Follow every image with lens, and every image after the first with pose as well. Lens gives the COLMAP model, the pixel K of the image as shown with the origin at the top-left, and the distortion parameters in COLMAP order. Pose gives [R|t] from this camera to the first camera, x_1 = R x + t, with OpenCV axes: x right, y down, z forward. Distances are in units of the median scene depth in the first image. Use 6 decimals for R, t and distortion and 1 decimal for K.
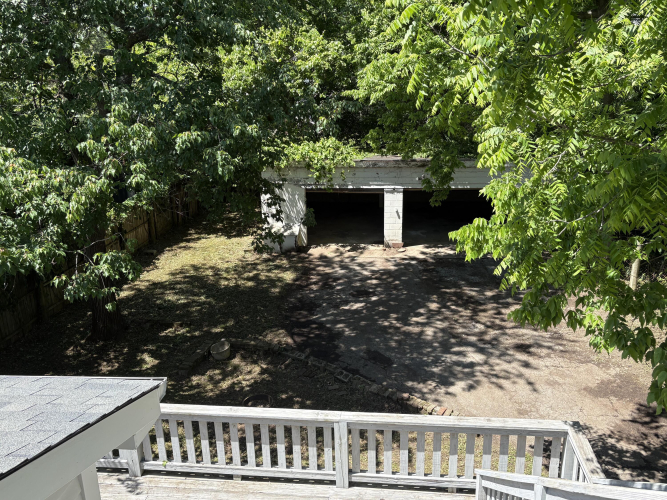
lens RADIAL K [[579.0, 0, 327.5], [0, 579.0, 252.3], [0, 0, 1]] dist [0.028297, -0.009767]
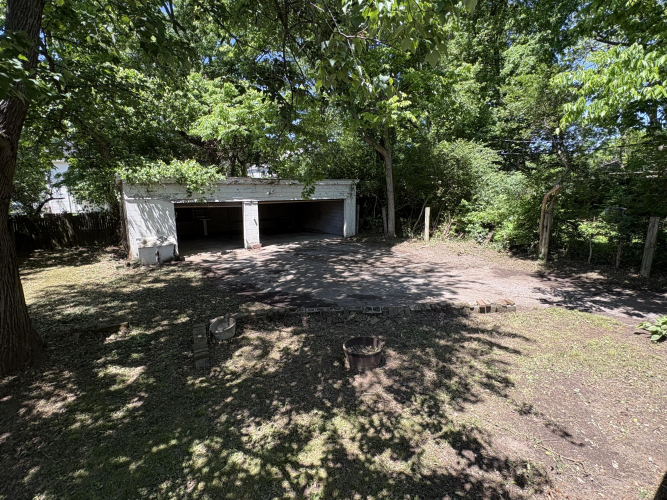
lens RADIAL K [[328.6, 0, 336.0], [0, 328.6, 250.1], [0, 0, 1]] dist [0.002573, -0.002214]
pose [[0.738872, -0.104045, 0.665764, -0.254321], [0.197198, 0.978140, -0.065989, 0.084458], [-0.644345, 0.180044, 0.743238, 0.374344]]
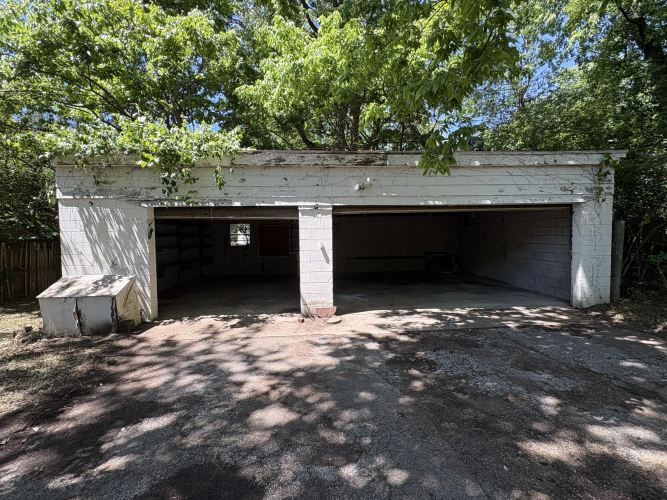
lens RADIAL K [[328.6, 0, 321.3], [0, 328.6, 240.7], [0, 0, 1]] dist [0.002573, -0.002214]
pose [[0.985919, 0.001115, 0.167219, 0.070265], [0.046488, 0.958731, -0.280489, 0.009897], [-0.160630, 0.284314, 0.945179, 0.747071]]
